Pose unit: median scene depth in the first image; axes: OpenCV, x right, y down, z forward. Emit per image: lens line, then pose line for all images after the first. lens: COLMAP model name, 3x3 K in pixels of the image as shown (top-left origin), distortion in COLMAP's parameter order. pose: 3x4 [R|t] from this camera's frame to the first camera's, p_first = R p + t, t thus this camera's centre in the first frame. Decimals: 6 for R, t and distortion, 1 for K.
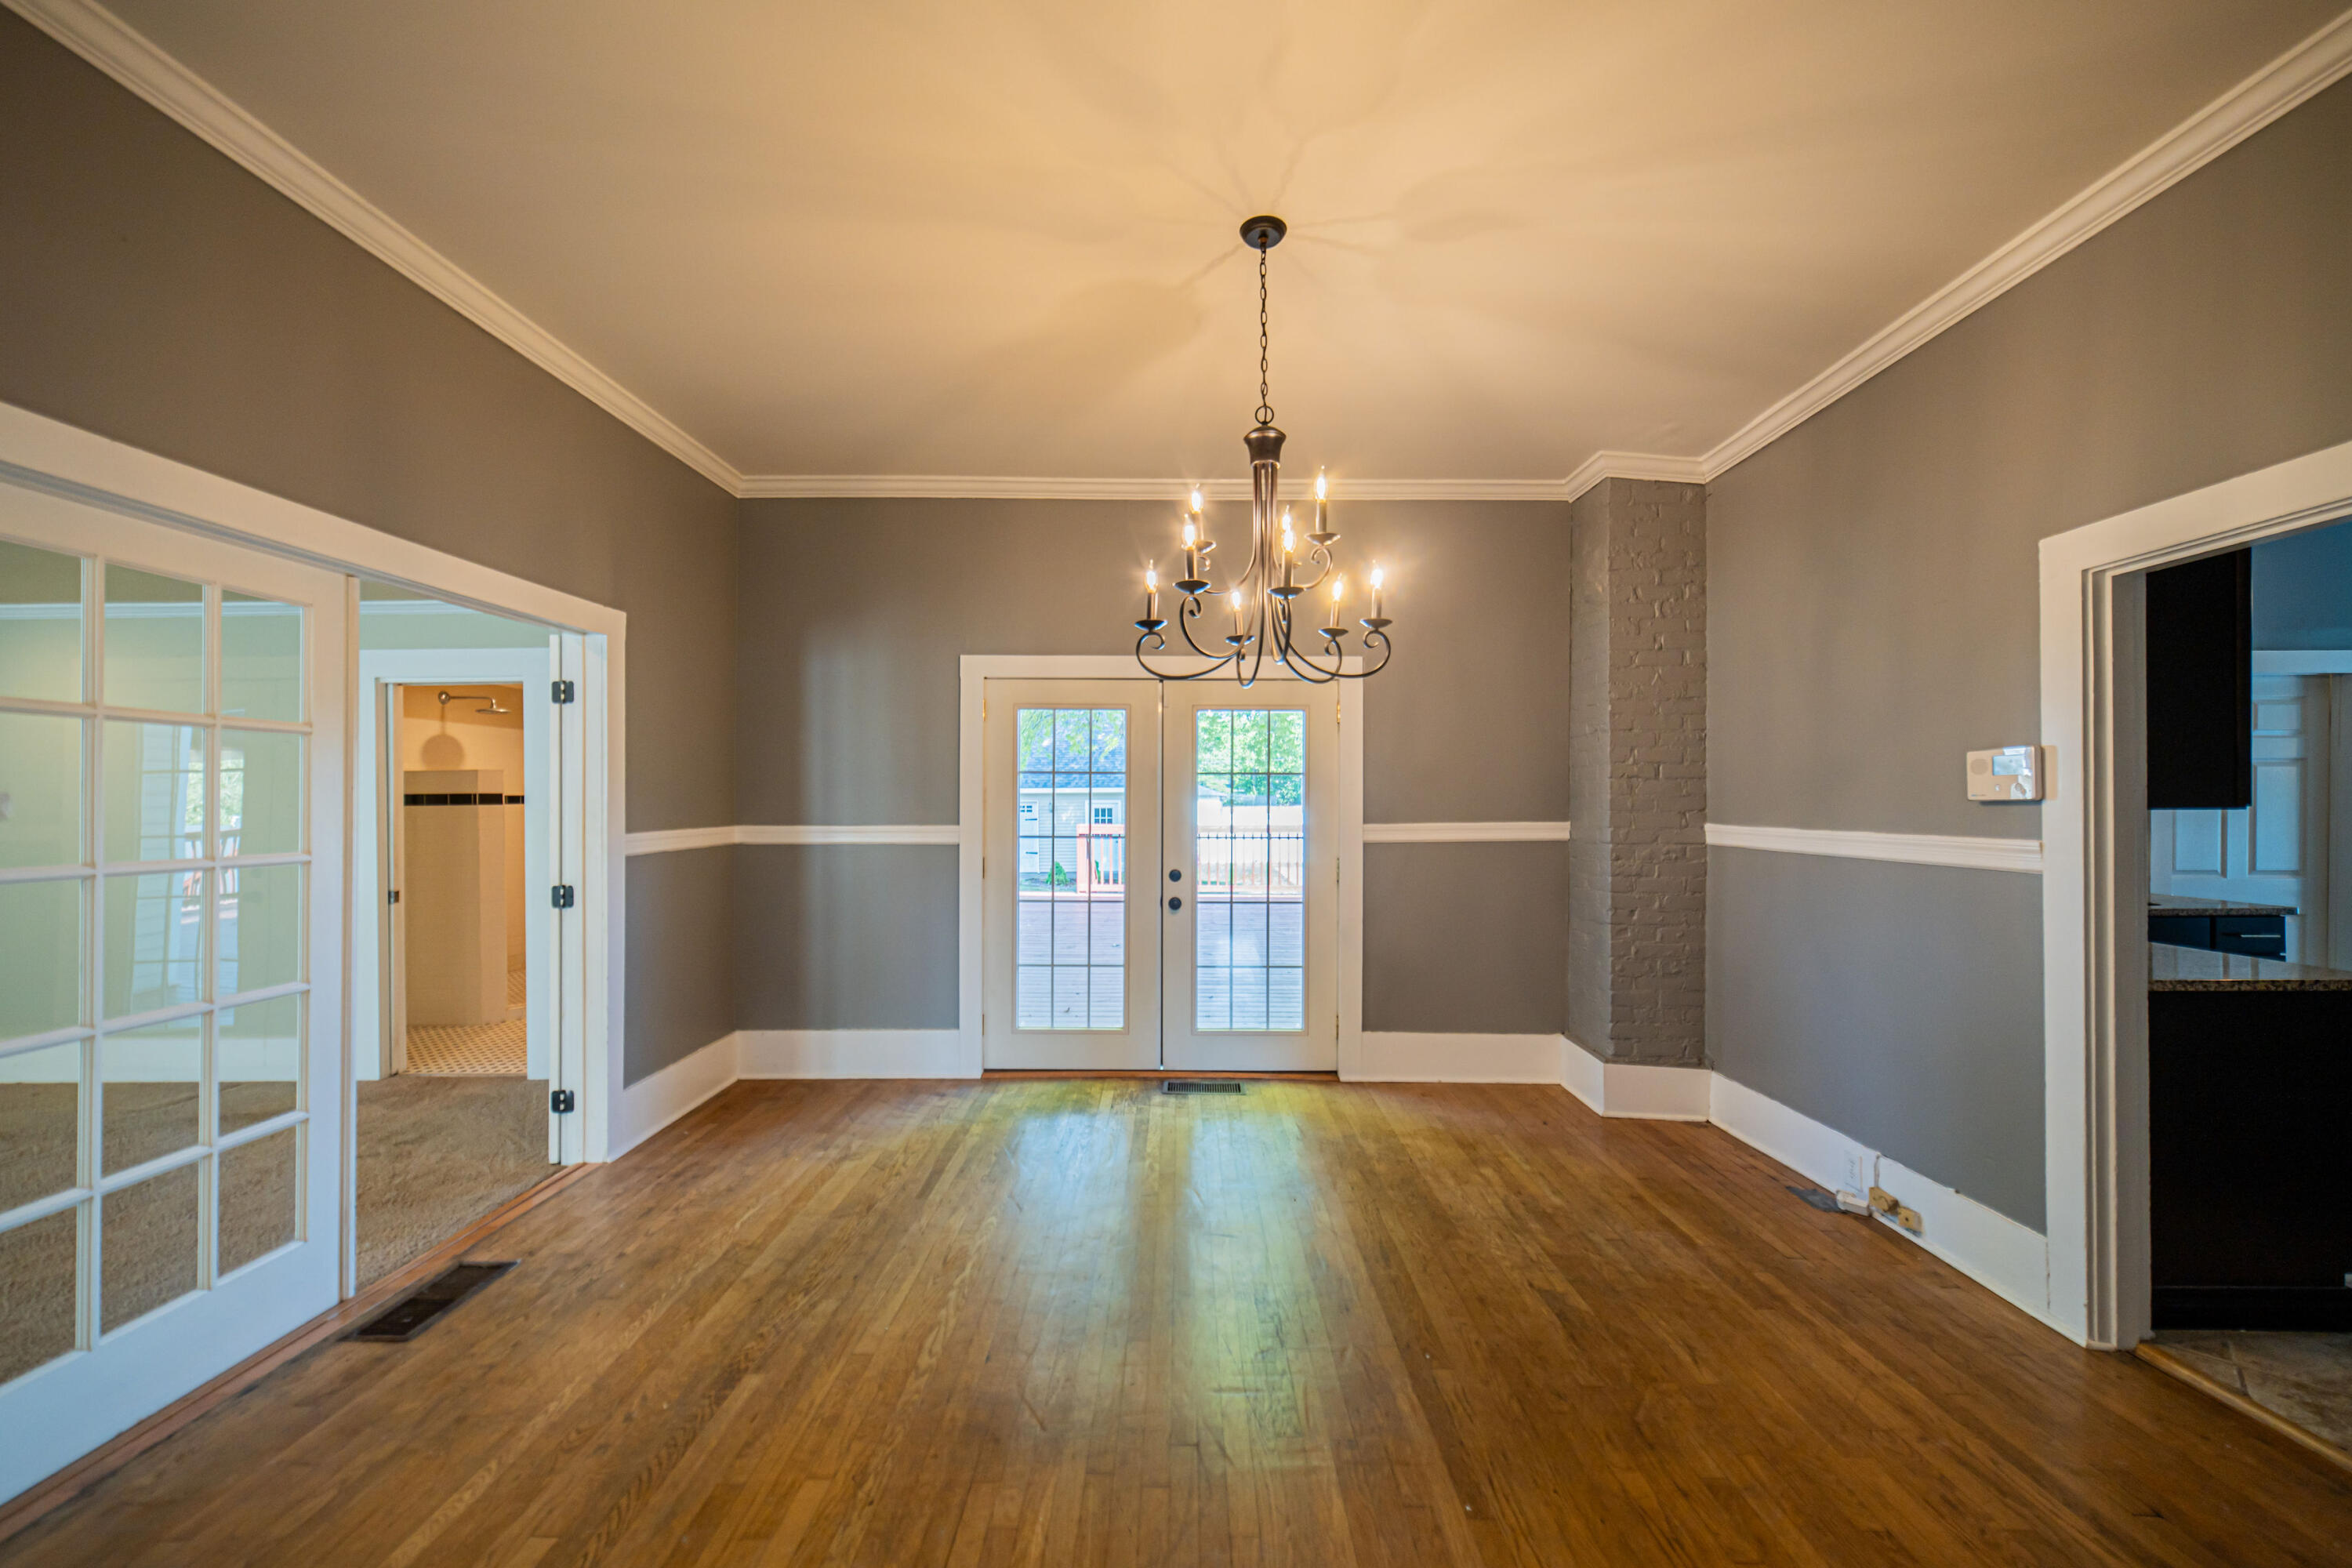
lens RADIAL K [[922.1, 0, 1174.8], [0, 922.1, 799.5], [0, 0, 1]] dist [0.000914, -0.000156]
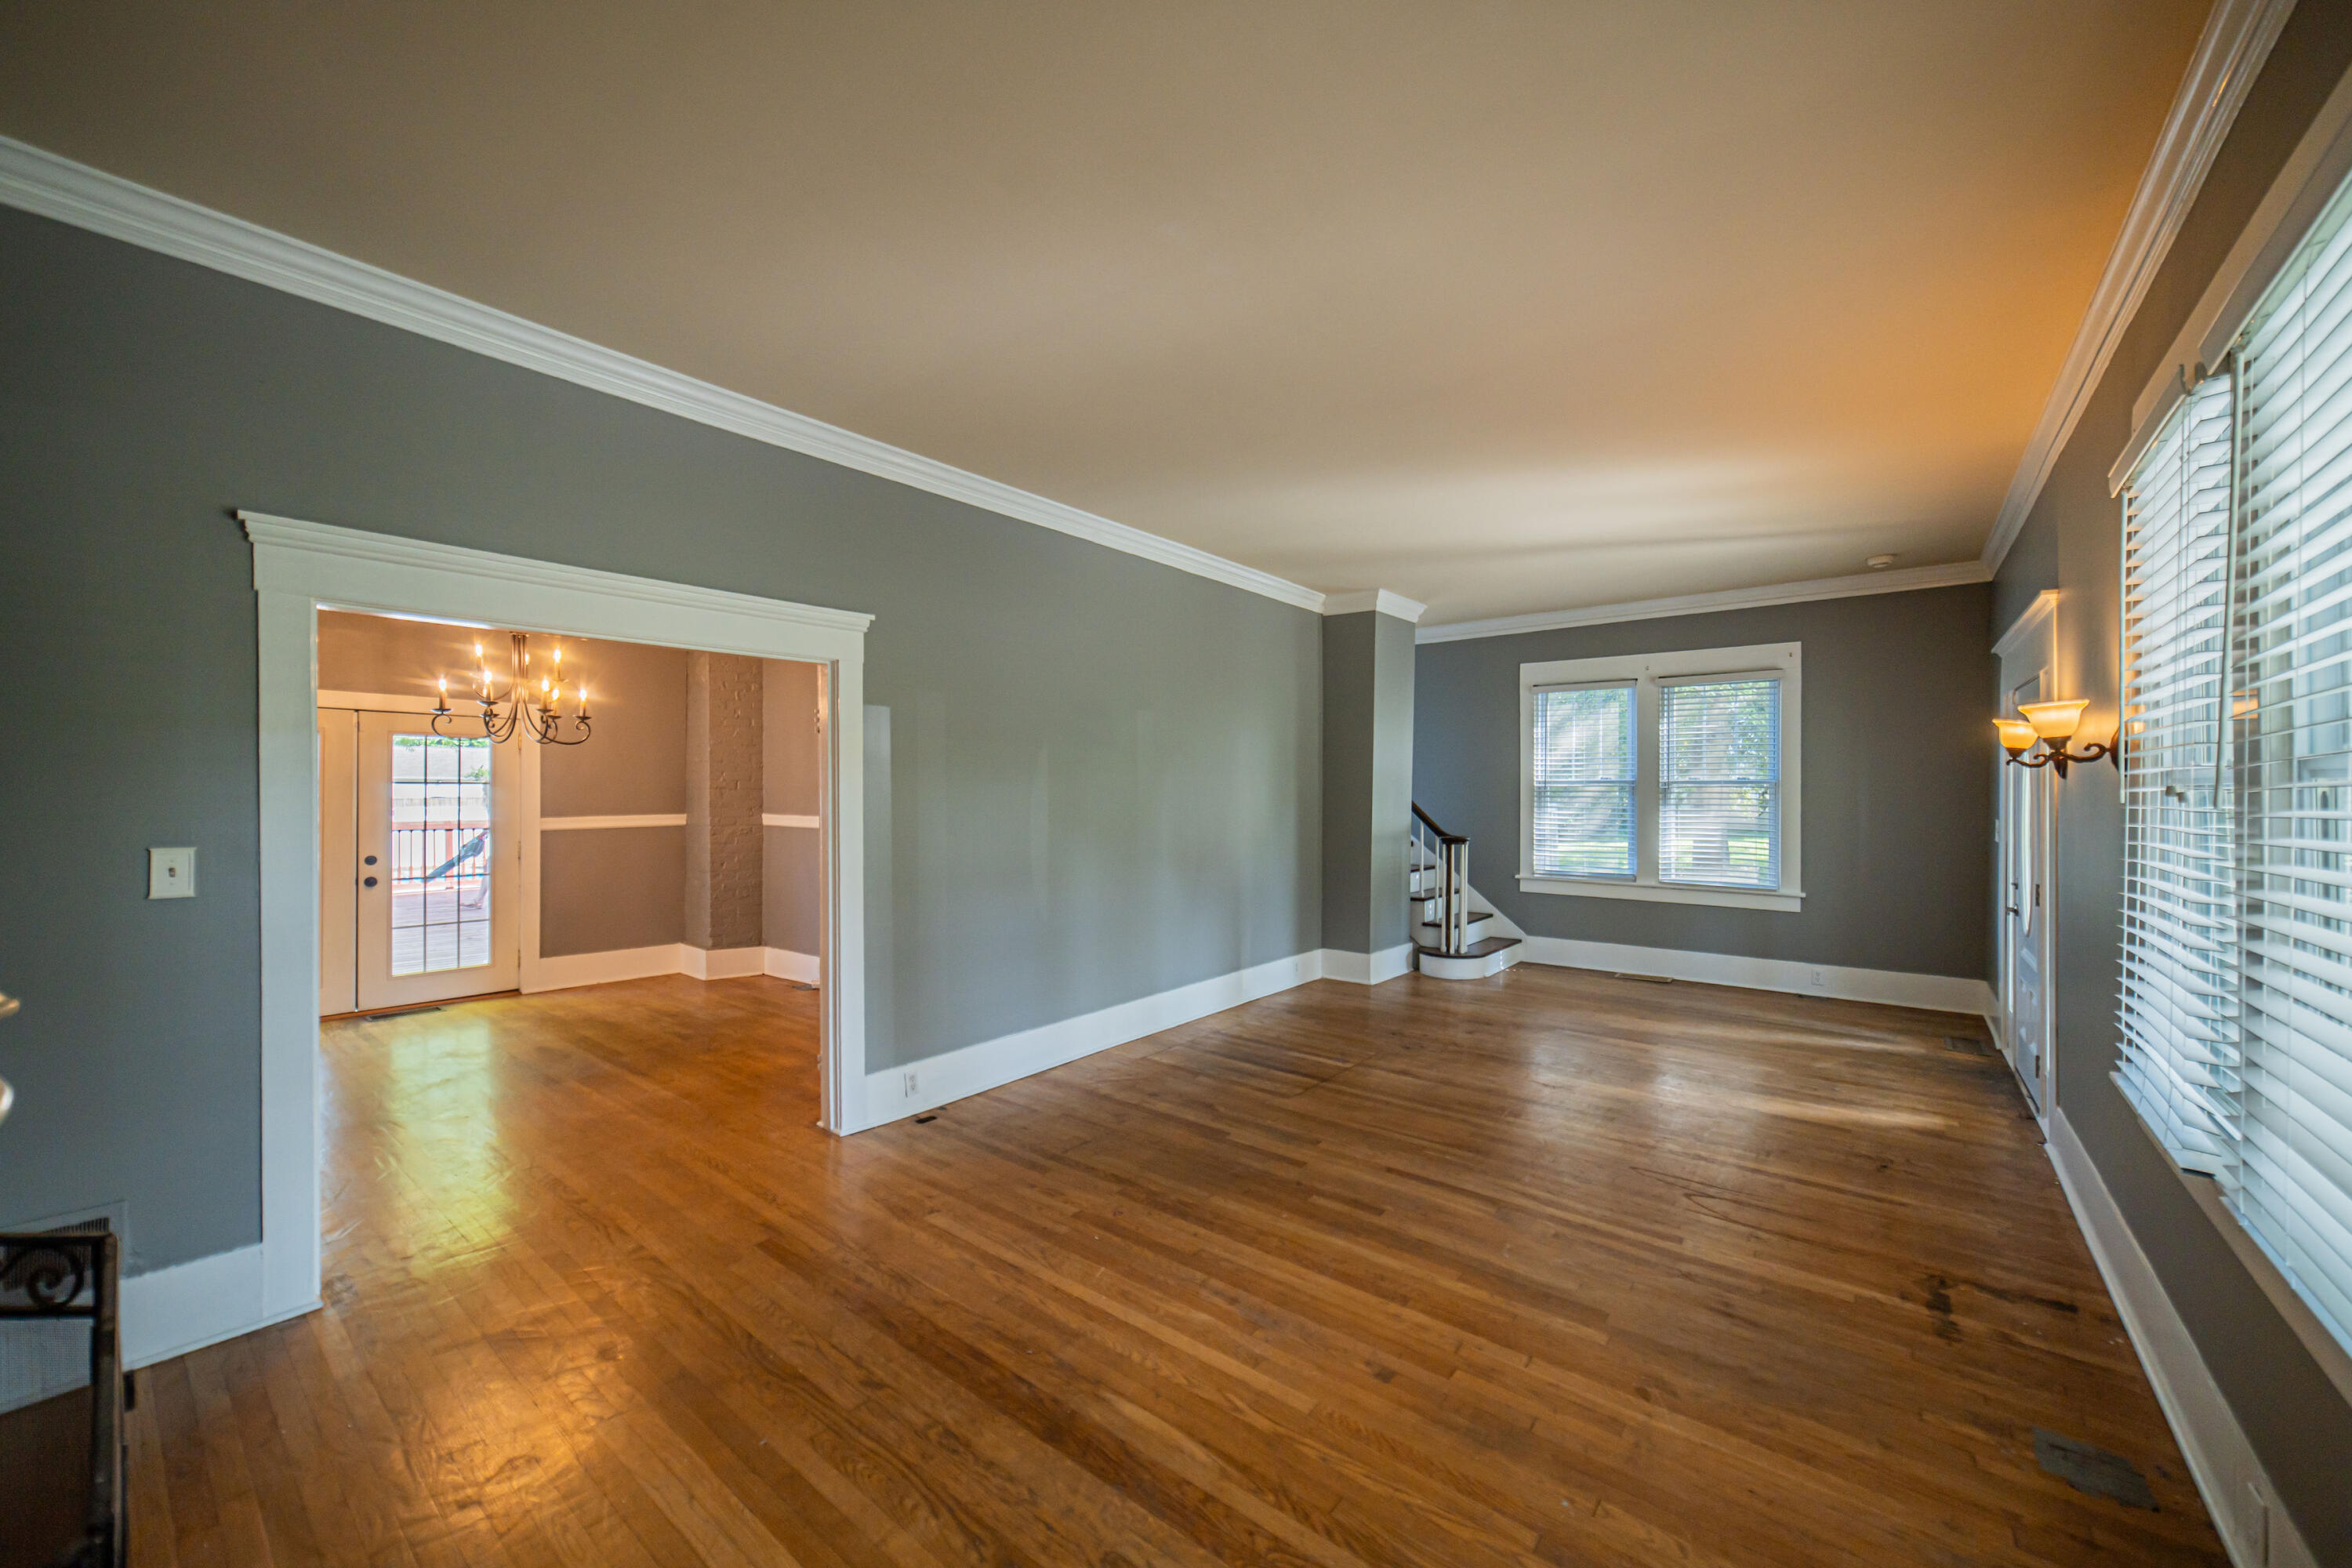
lens RADIAL K [[889.8, 0, 1168.3], [0, 889.8, 798.6], [0, 0, 1]] dist [-0.001702, 0.000101]
pose [[0.627365, -0.003820, 0.778716, -0.282978], [-0.000266, 0.999987, 0.005120, -0.012699], [-0.778725, -0.003419, 0.627356, -0.702914]]
